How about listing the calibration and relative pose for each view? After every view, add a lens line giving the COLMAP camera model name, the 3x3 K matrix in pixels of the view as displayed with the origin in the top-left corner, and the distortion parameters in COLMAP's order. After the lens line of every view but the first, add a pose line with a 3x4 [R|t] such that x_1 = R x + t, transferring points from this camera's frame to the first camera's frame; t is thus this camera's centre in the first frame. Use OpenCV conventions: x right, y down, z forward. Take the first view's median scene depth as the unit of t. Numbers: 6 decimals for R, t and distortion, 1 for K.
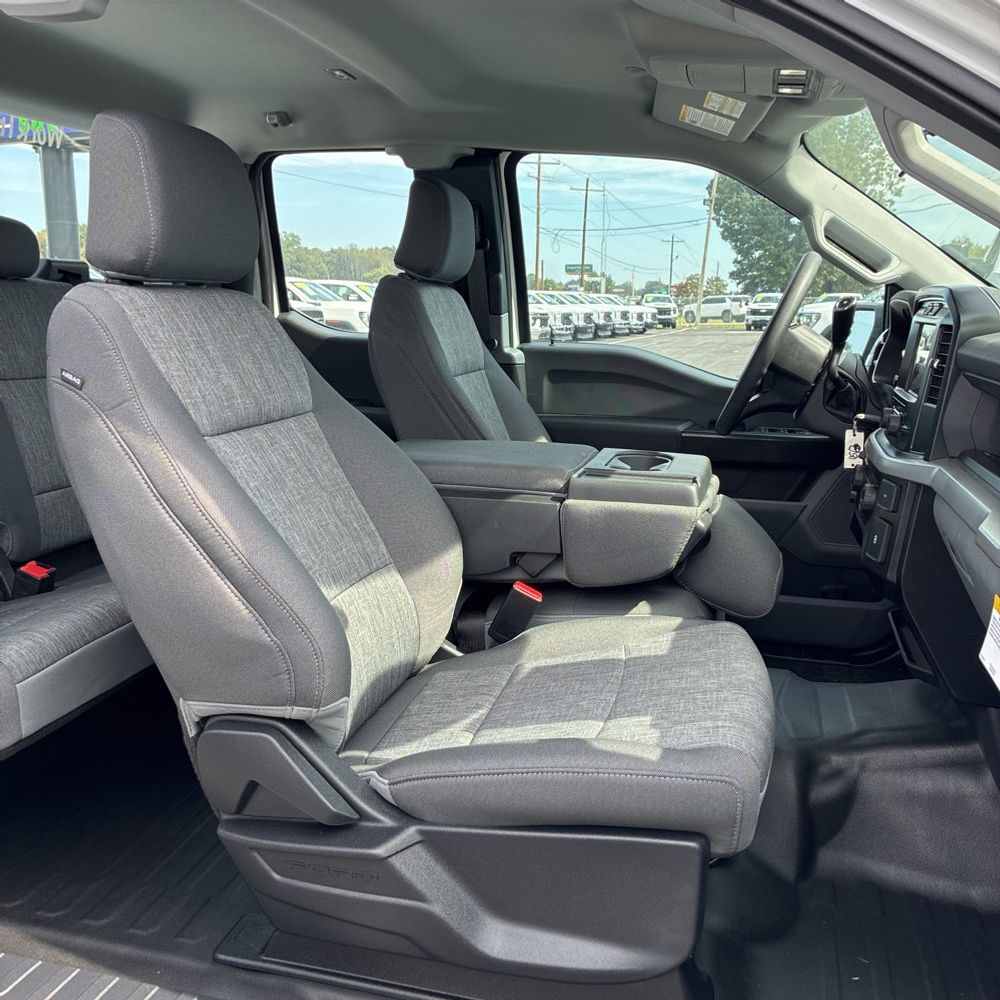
lens RADIAL K [[1014.7, 0, 517.7], [0, 1014.7, 483.6], [0, 0, 1]] dist [0.020281, 0.000000]
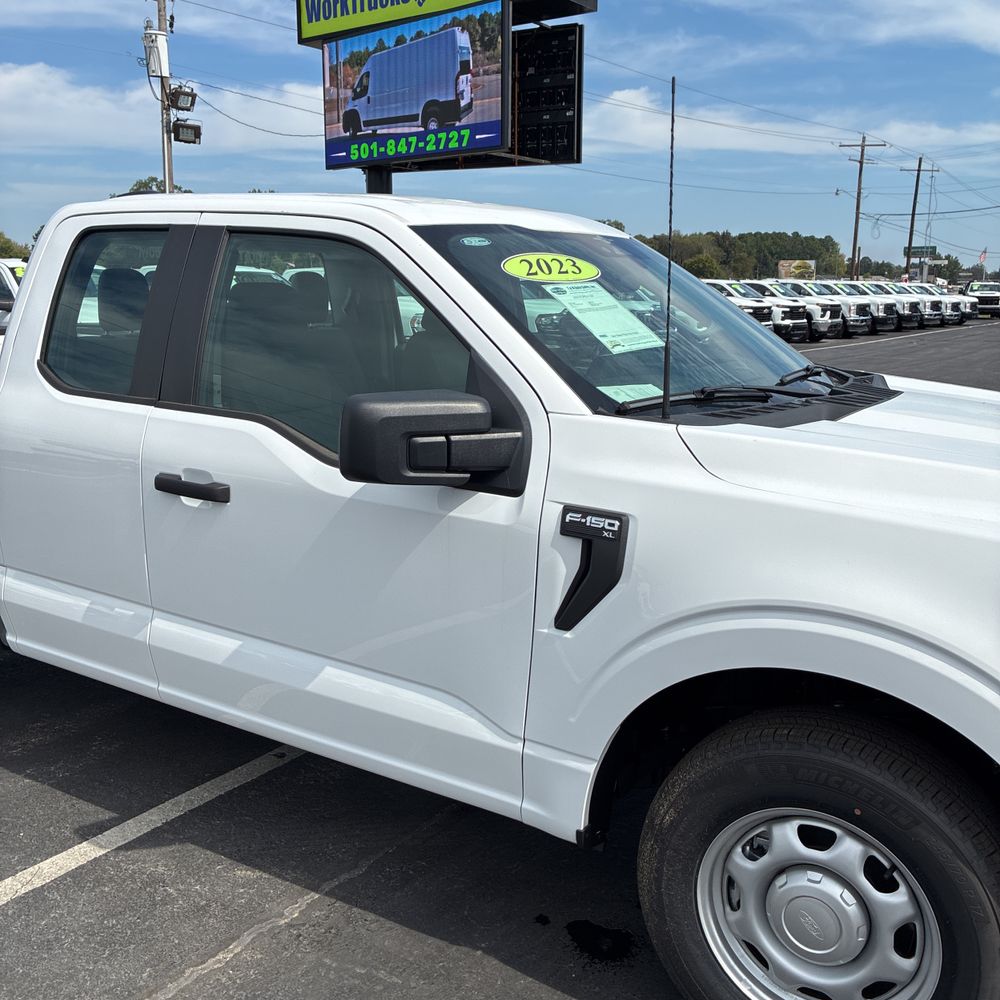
lens RADIAL K [[1014.7, 0, 506.6], [0, 1014.7, 495.3], [0, 0, 1]] dist [0.020281, 0.000000]
pose [[0.949254, 0.060037, -0.308727, 0.024501], [-0.052457, 0.998084, 0.032801, 0.000918], [0.310104, -0.014942, 0.950585, -0.028270]]
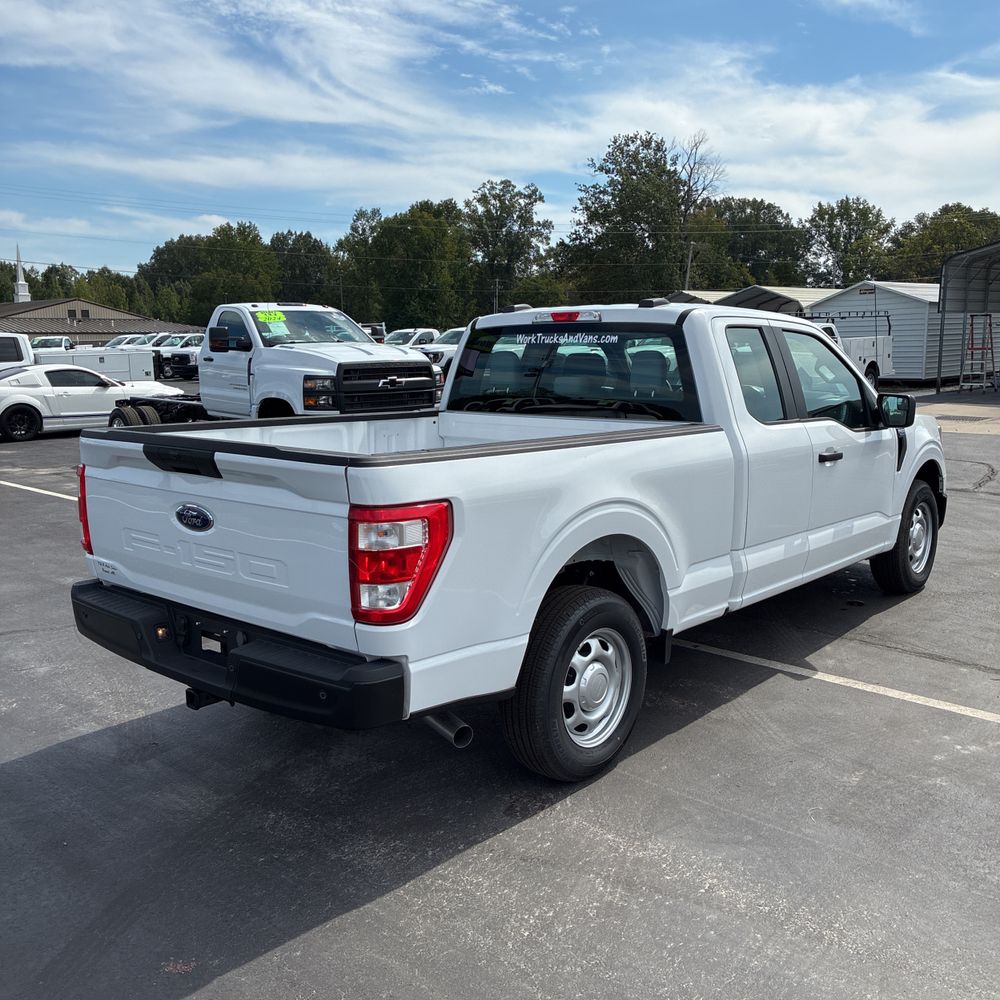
lens RADIAL K [[1014.7, 0, 499.8], [0, 1014.7, 514.3], [0, 0, 1]] dist [0.020281, 0.000000]
pose [[0.460401, -0.163715, 0.872484, -0.112991], [0.170129, 0.980901, 0.094283, -0.006674], [-0.871256, 0.105027, 0.479461, -0.004257]]
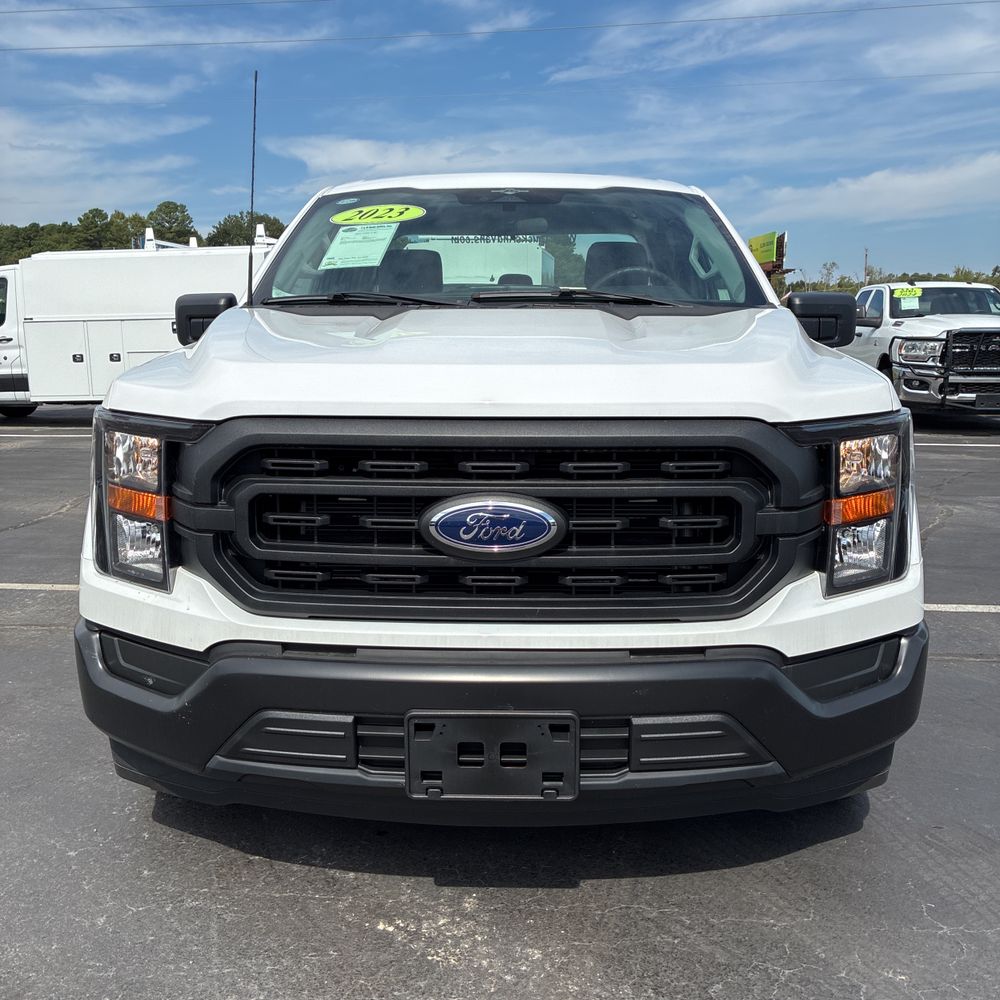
lens RADIAL K [[1014.7, 0, 501.2], [0, 1014.7, 502.4], [0, 0, 1]] dist [0.020281, 0.000000]
pose [[0.203178, 0.157740, -0.966352, 0.081003], [-0.171512, 0.977413, 0.123484, 0.000220], [0.964003, 0.140651, 0.225643, 0.015687]]
